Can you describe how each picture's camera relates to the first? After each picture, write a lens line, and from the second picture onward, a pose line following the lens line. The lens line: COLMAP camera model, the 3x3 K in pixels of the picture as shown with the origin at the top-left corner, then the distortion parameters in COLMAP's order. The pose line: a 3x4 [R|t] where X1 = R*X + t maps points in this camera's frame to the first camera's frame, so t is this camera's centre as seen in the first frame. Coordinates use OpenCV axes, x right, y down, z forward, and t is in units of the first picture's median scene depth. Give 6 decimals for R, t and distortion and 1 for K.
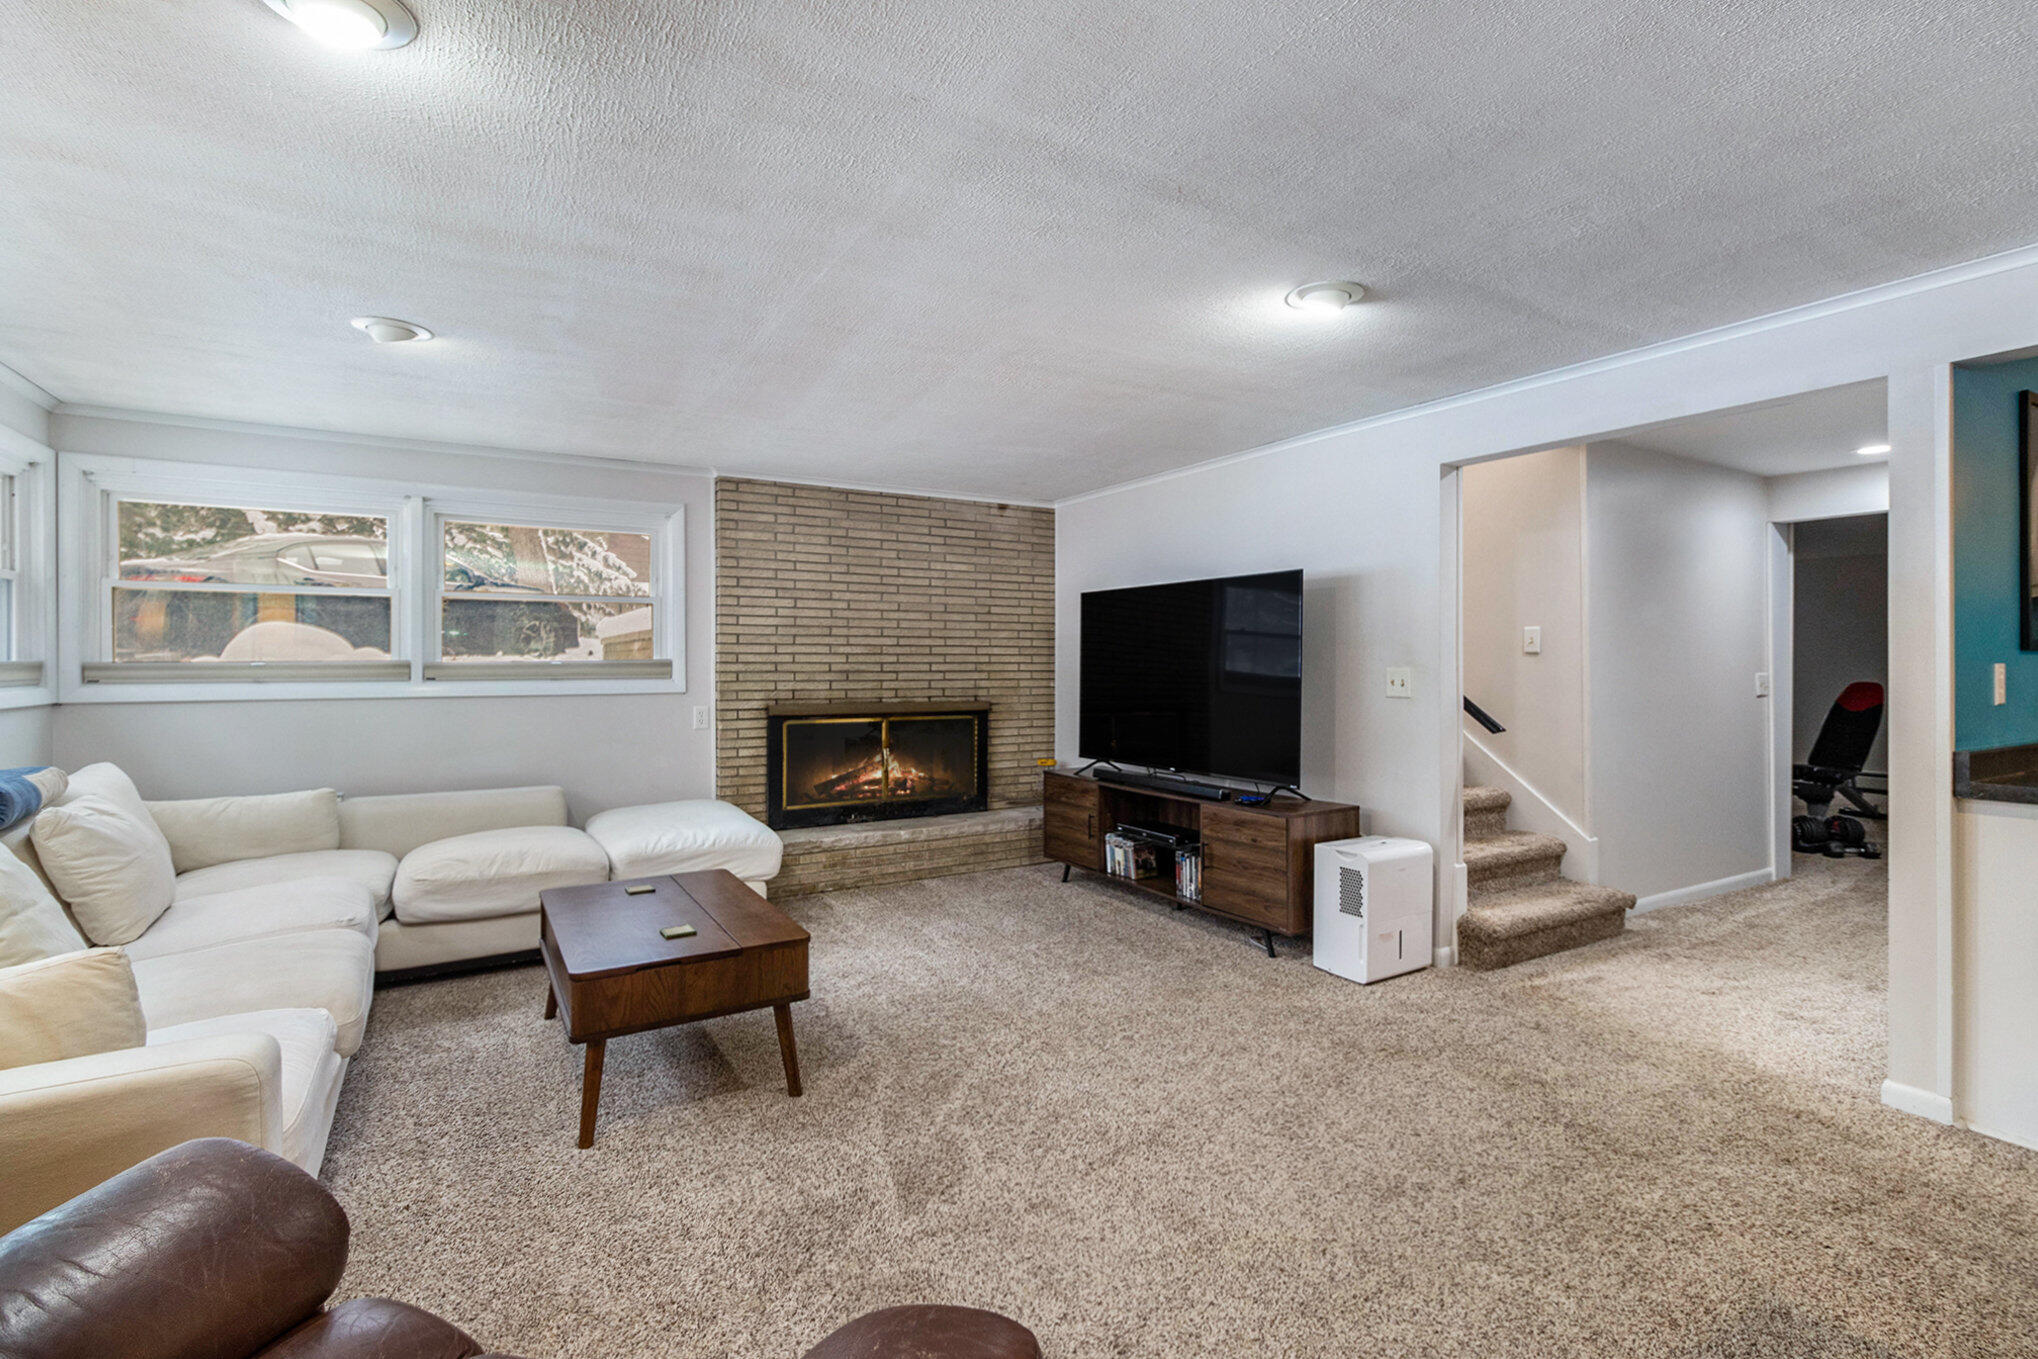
lens RADIAL K [[948.6, 0, 1021.2], [0, 948.6, 663.5], [0, 0, 1]] dist [0.001035, 0.001165]
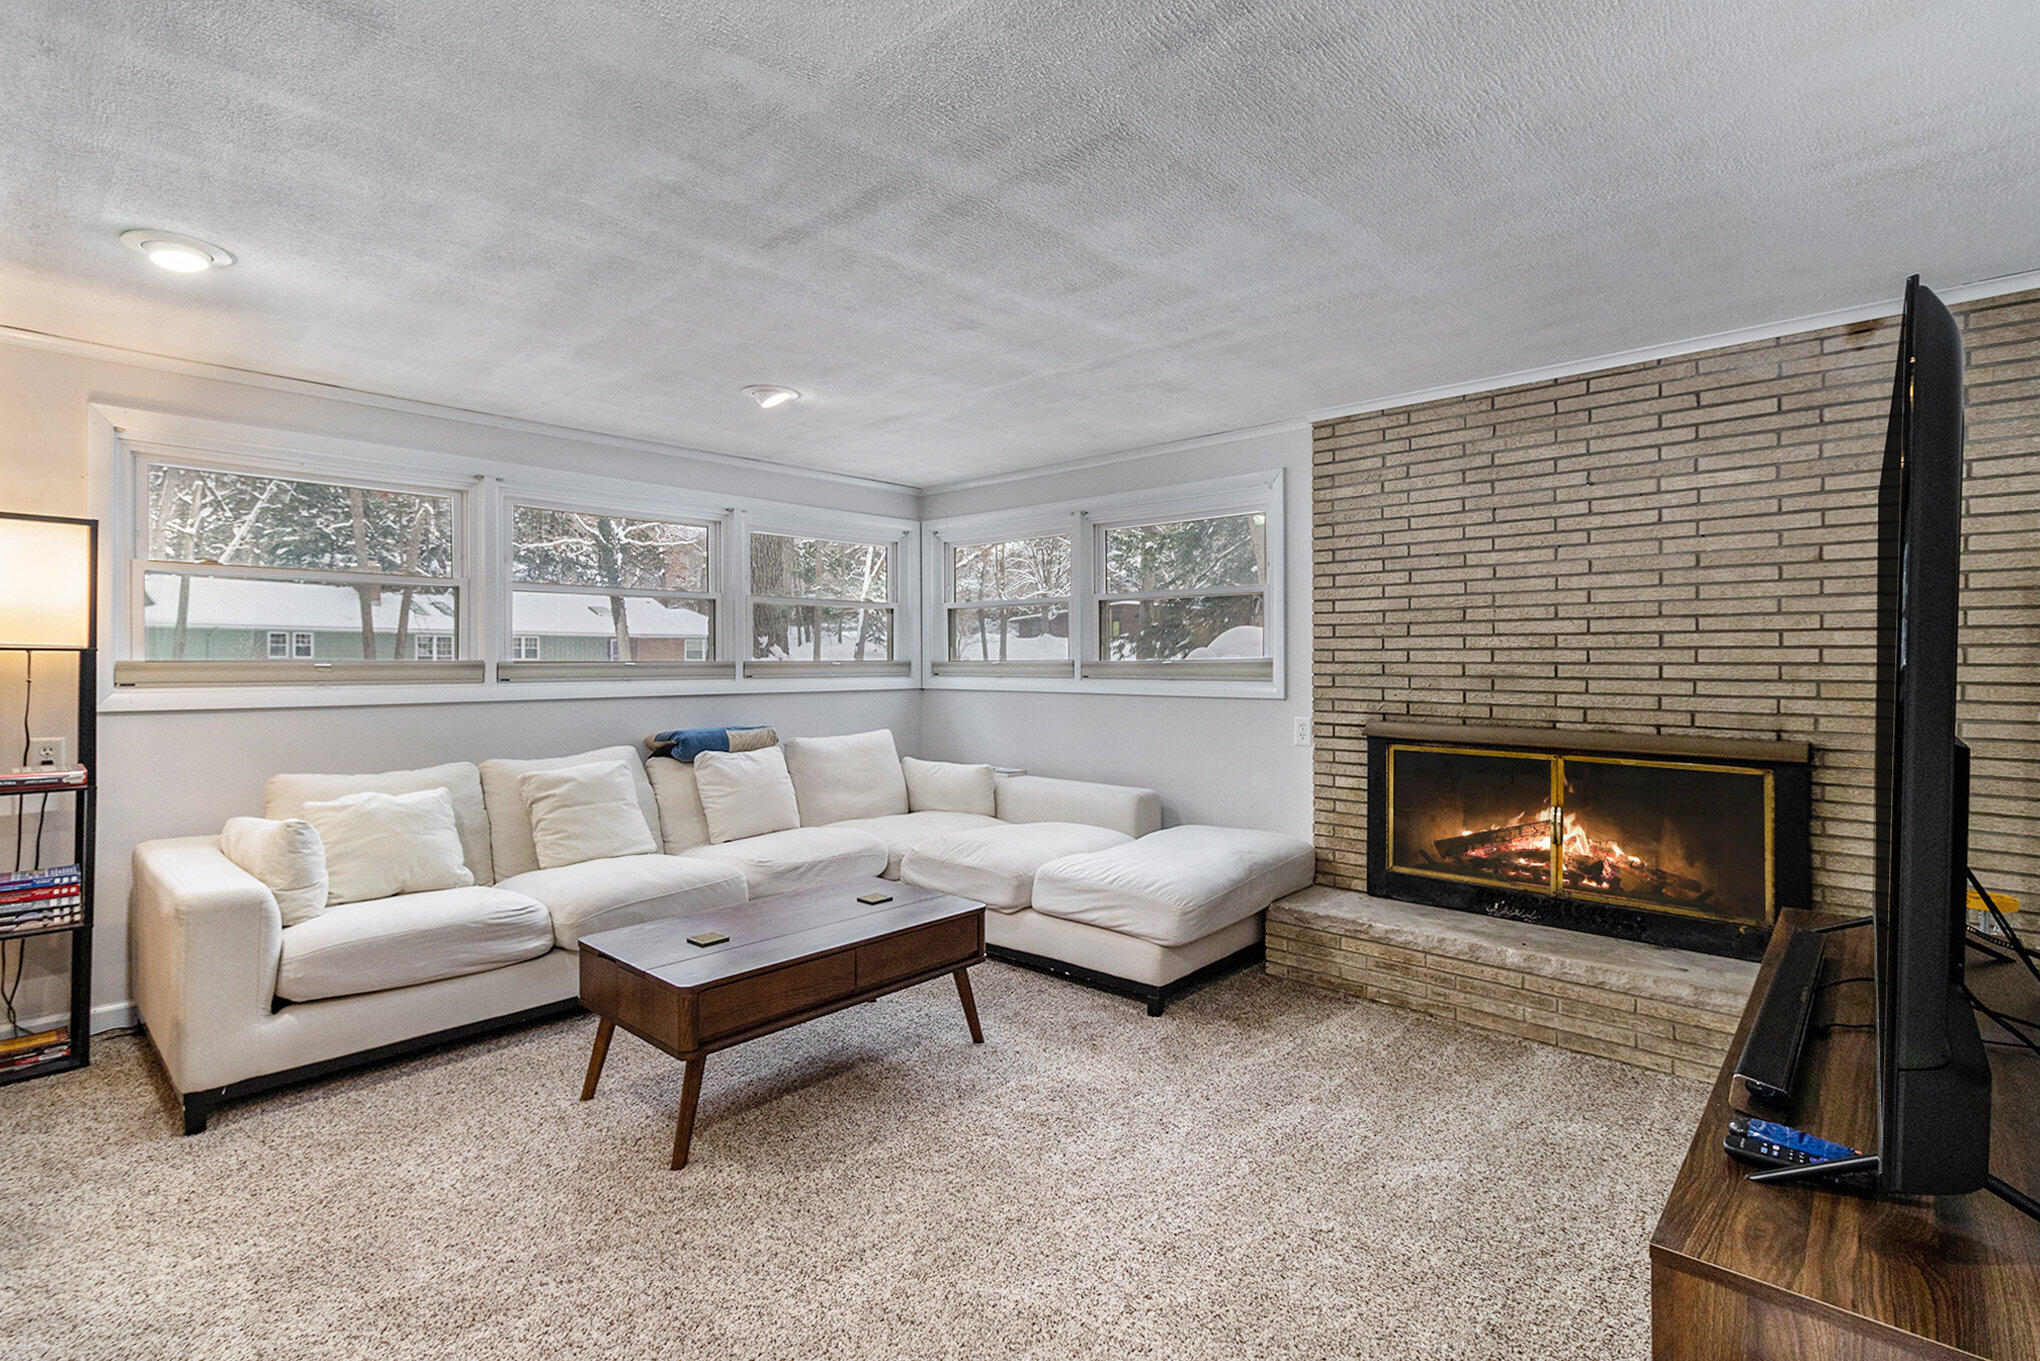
lens RADIAL K [[949.6, 0, 1031.1], [0, 949.6, 687.4], [0, 0, 1]] dist [0.001035, 0.001165]
pose [[0.289618, 0.026323, -0.956780, 0.344374], [-0.001728, 0.999635, 0.026979, -0.000917], [0.957141, -0.006160, 0.289558, 0.519815]]
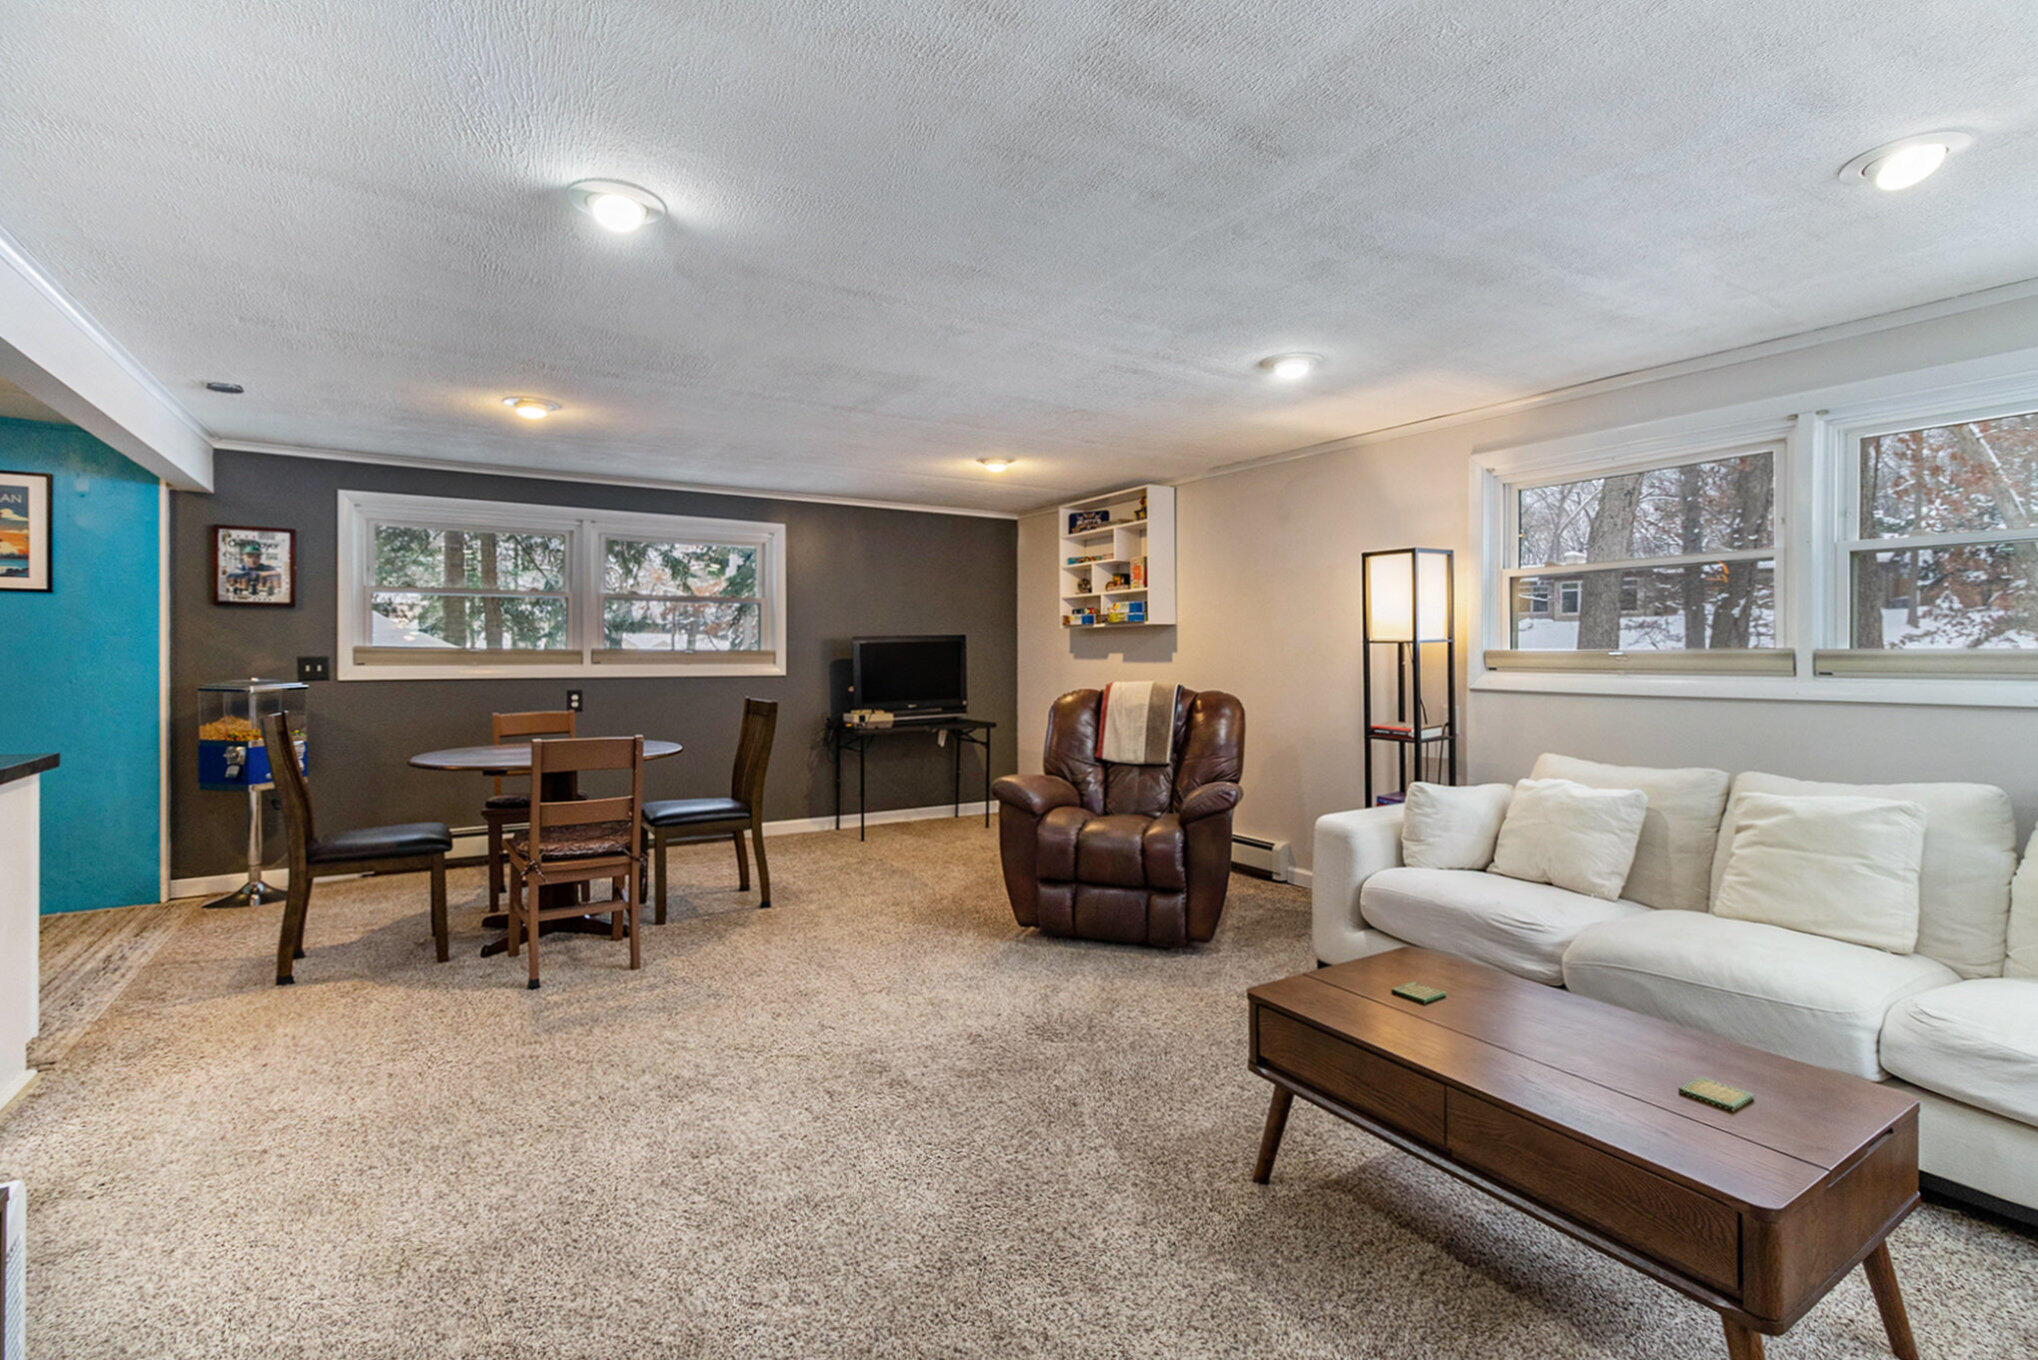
lens RADIAL K [[948.6, 0, 1034.0], [0, 948.6, 673.1], [0, 0, 1]] dist [0.001035, 0.001165]
pose [[-0.999463, 0.003413, -0.032598, -0.021415], [0.002657, 0.999727, 0.023224, -0.000858], [0.032668, 0.023125, -0.999199, 0.915290]]
